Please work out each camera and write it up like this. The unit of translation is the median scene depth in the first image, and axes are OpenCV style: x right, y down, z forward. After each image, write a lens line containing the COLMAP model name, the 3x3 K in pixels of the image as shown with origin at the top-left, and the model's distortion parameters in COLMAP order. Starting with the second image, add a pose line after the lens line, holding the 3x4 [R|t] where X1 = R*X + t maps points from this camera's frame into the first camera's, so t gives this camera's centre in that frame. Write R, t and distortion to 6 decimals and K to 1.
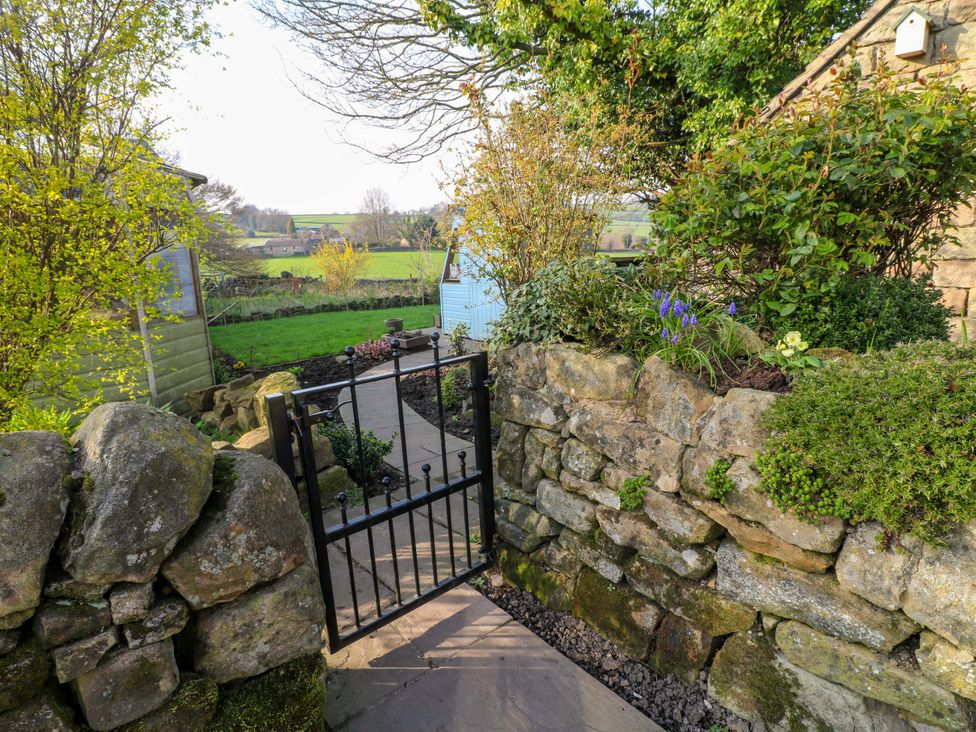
lens RADIAL K [[518.6, 0, 488.0], [0, 518.6, 366.0], [0, 0, 1]] dist [0.002890, -0.000201]
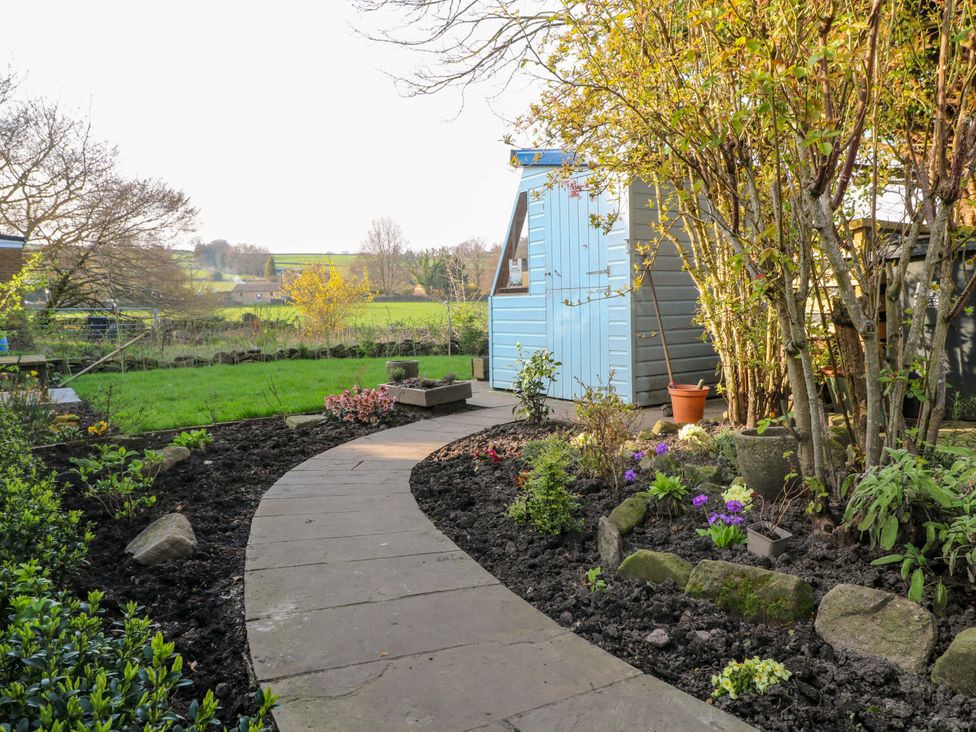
lens RADIAL K [[718.4, 0, 488.0], [0, 718.4, 366.0], [0, 0, 1]] dist [0.004870, 0.000123]
pose [[0.998006, 0.024601, -0.058134, -0.026859], [-0.032180, 0.990560, -0.133249, 0.009130], [0.054307, 0.134854, 0.989376, 0.144065]]
